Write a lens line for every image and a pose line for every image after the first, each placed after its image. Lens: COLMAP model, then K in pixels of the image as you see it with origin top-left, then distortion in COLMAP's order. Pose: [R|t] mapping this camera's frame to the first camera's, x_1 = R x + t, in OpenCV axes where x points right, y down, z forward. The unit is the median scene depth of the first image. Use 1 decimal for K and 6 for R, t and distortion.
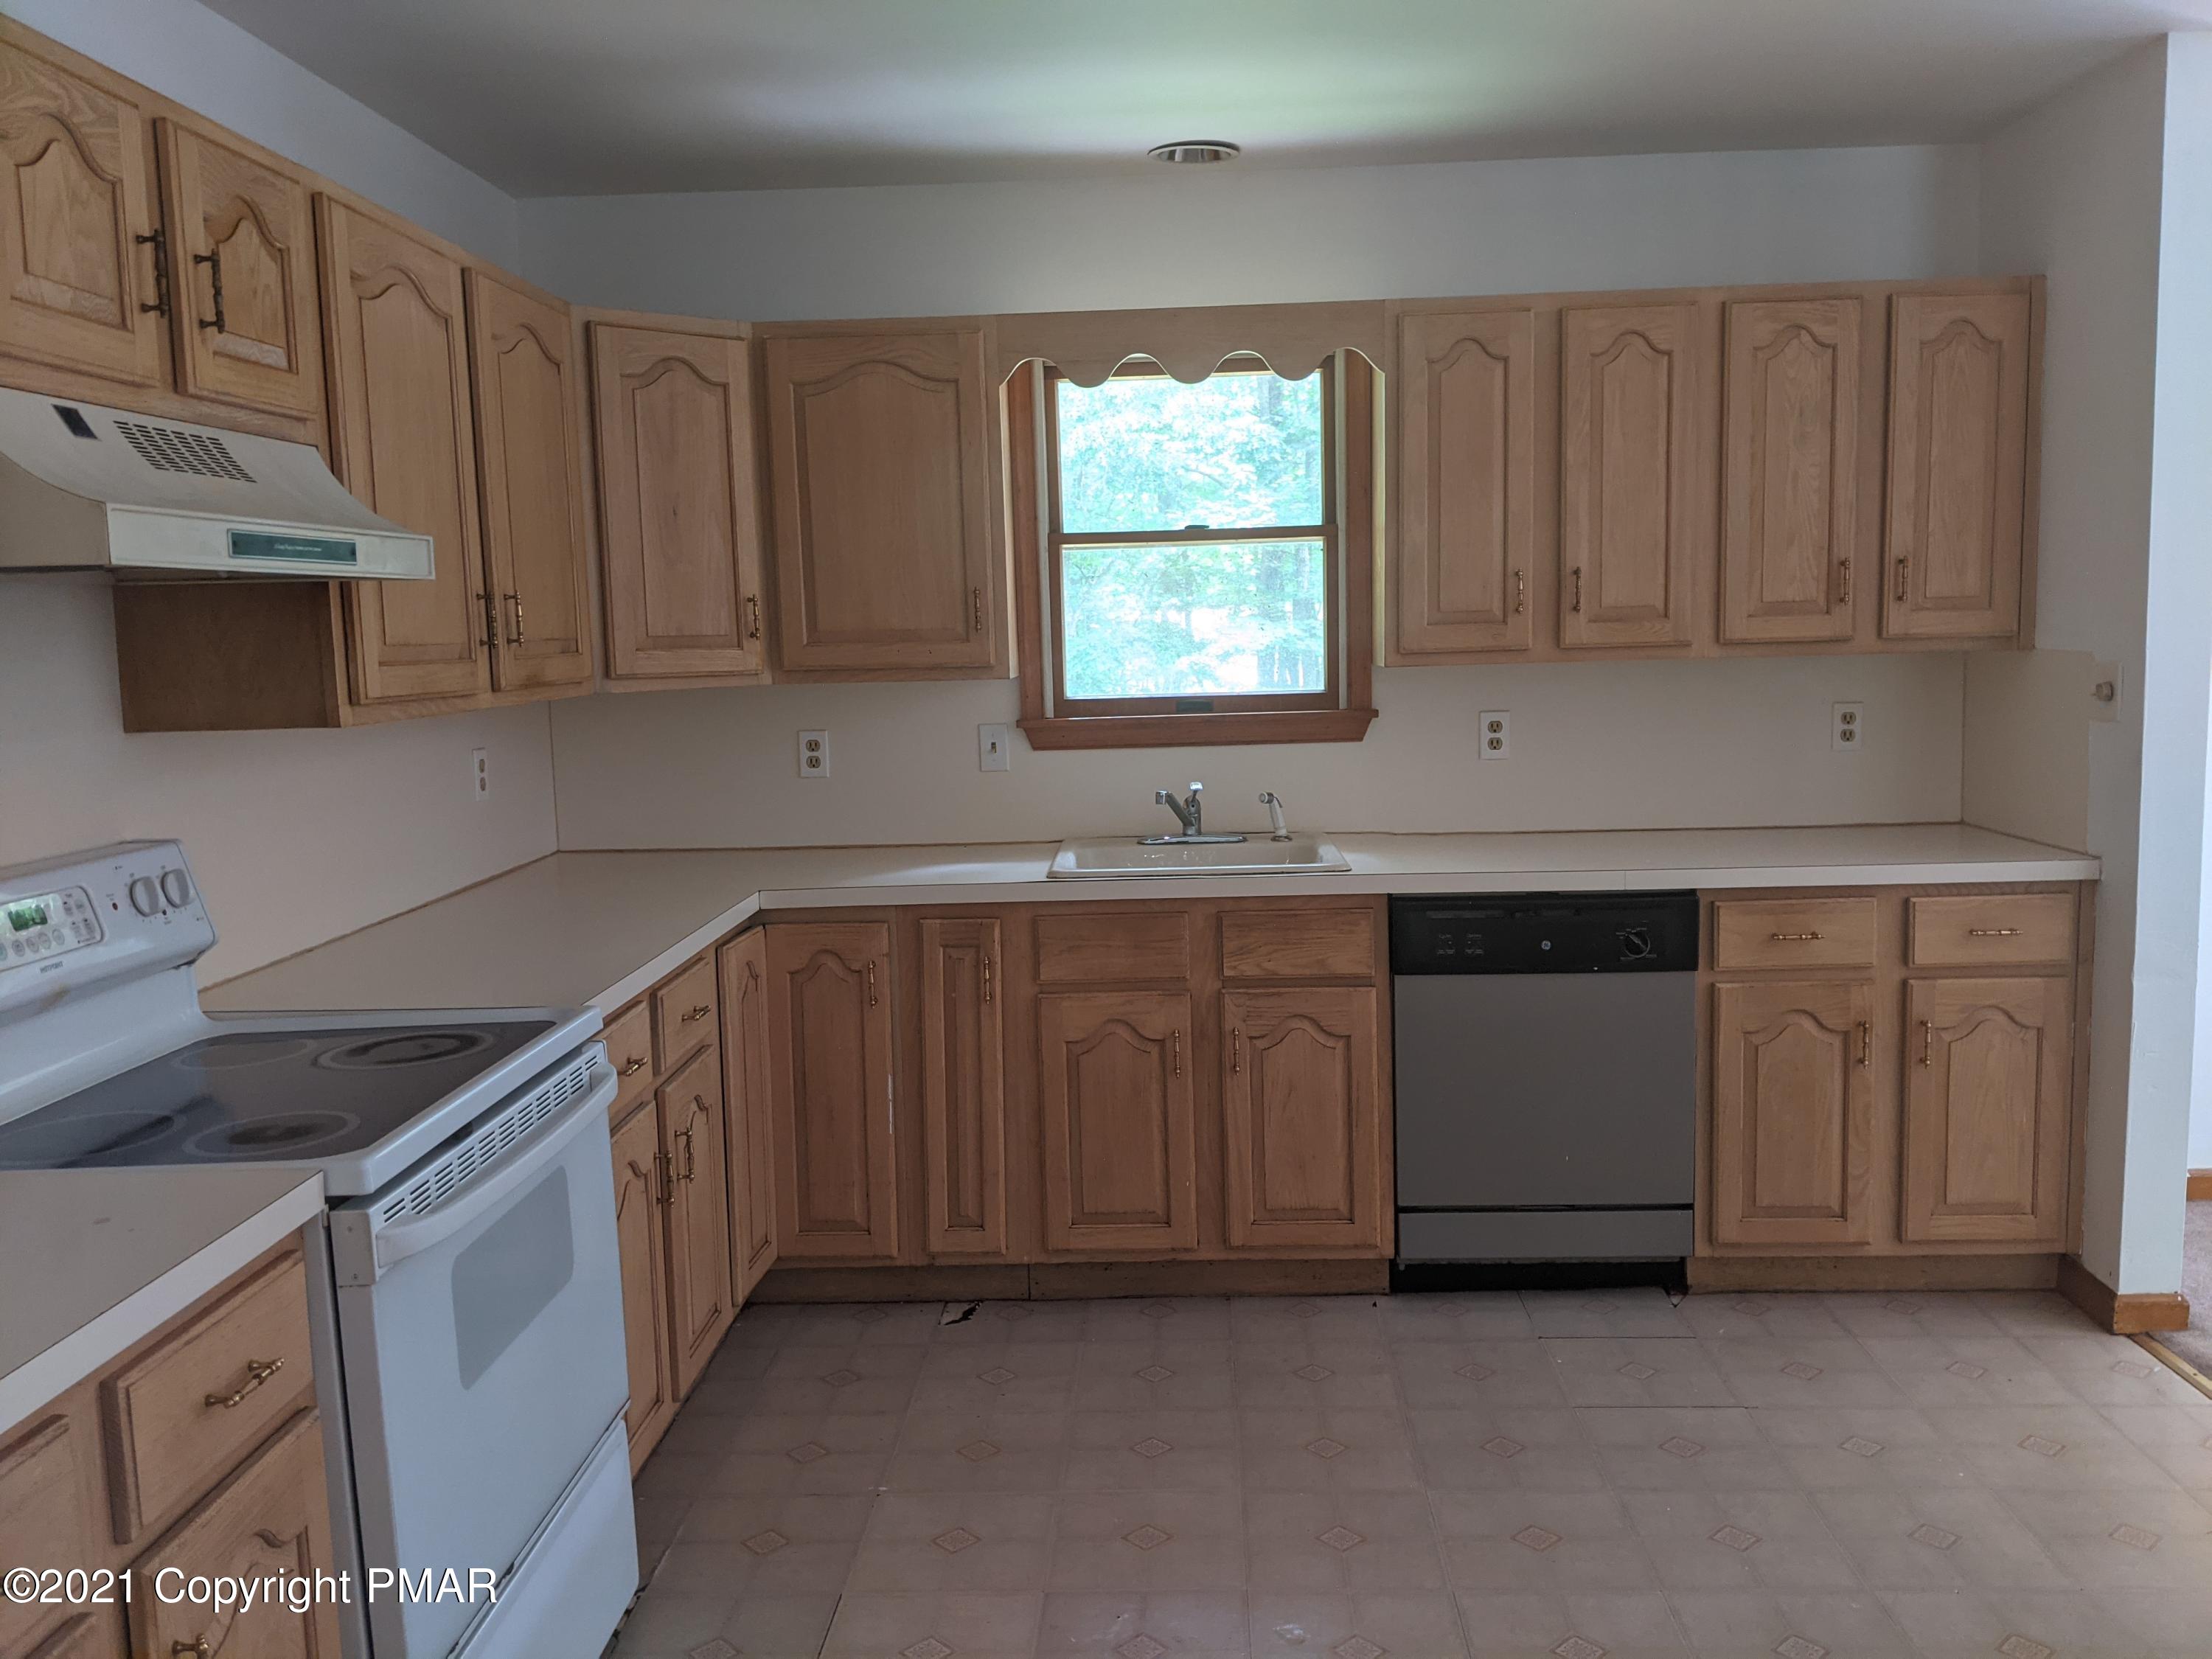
lens RADIAL K [[1791.3, 0, 1091.2], [0, 1791.3, 833.3], [0, 0, 1]] dist [0.087943, -0.122403]
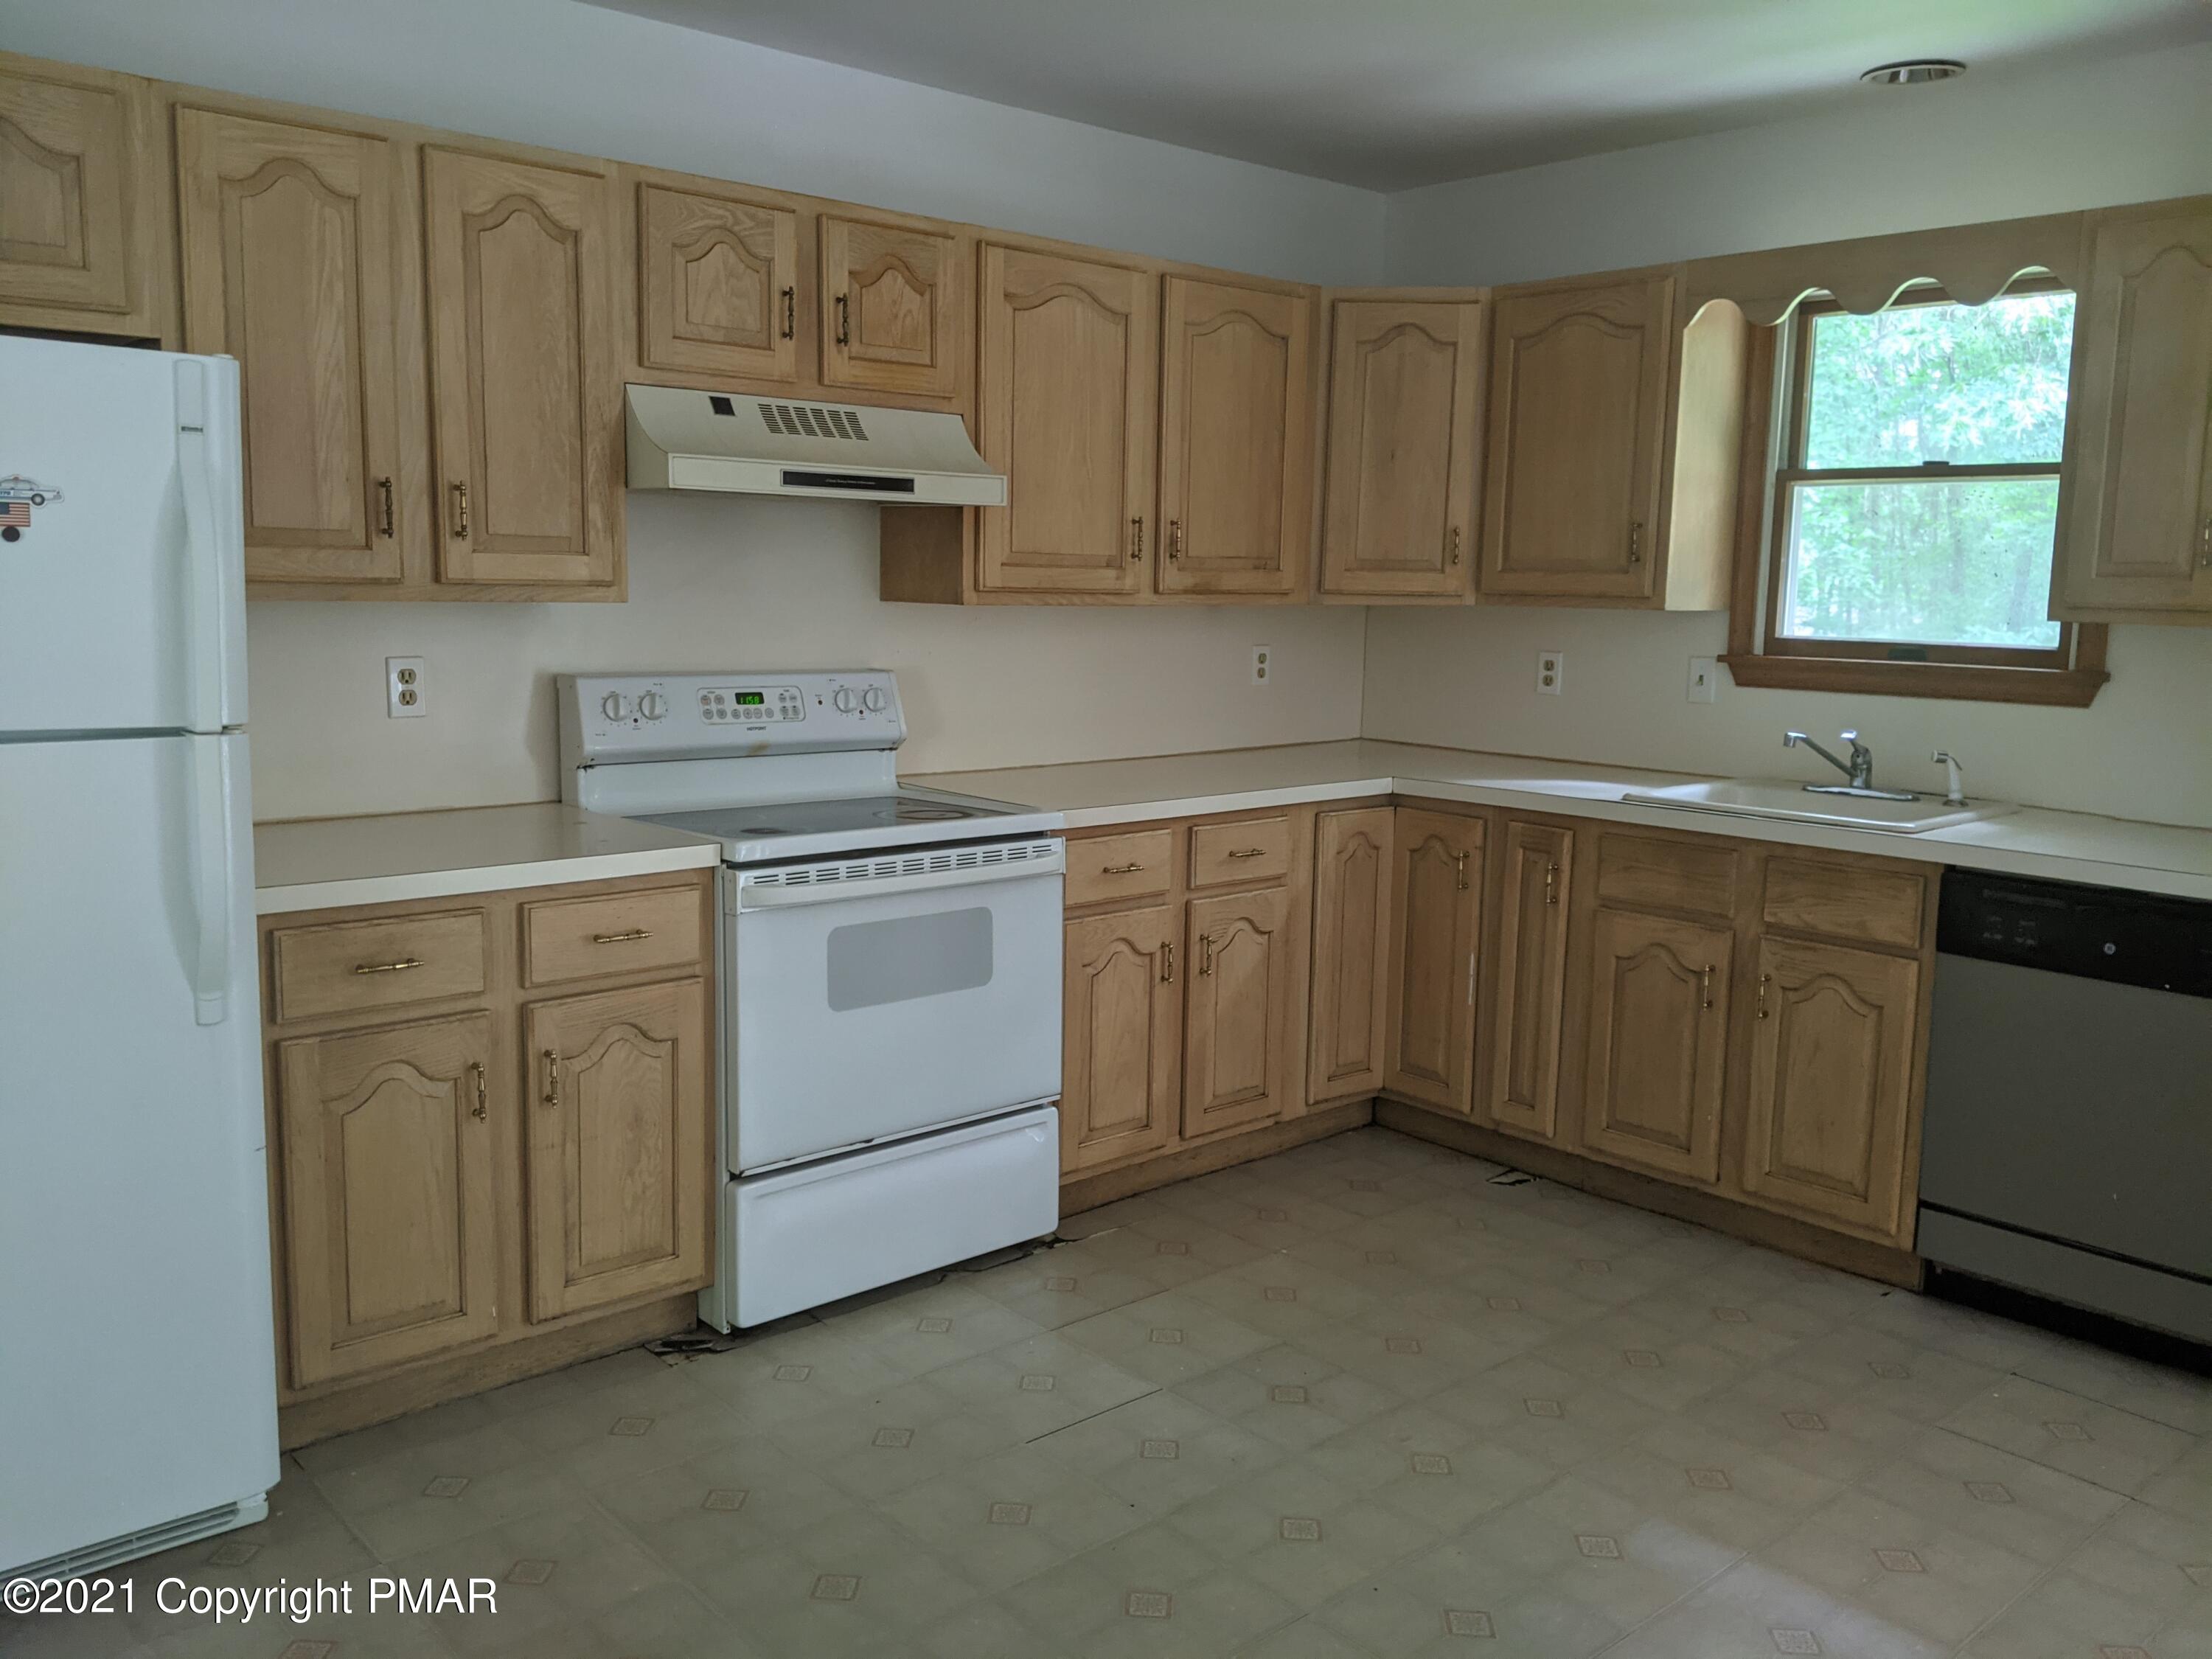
lens RADIAL K [[1791.3, 0, 1084.4], [0, 1791.3, 836.1], [0, 0, 1]] dist [0.087943, -0.122403]
pose [[0.686545, 0.147270, -0.712017, 0.514988], [-0.123620, 0.988657, 0.085291, -0.005274], [0.716502, 0.029463, 0.696963, 0.030651]]
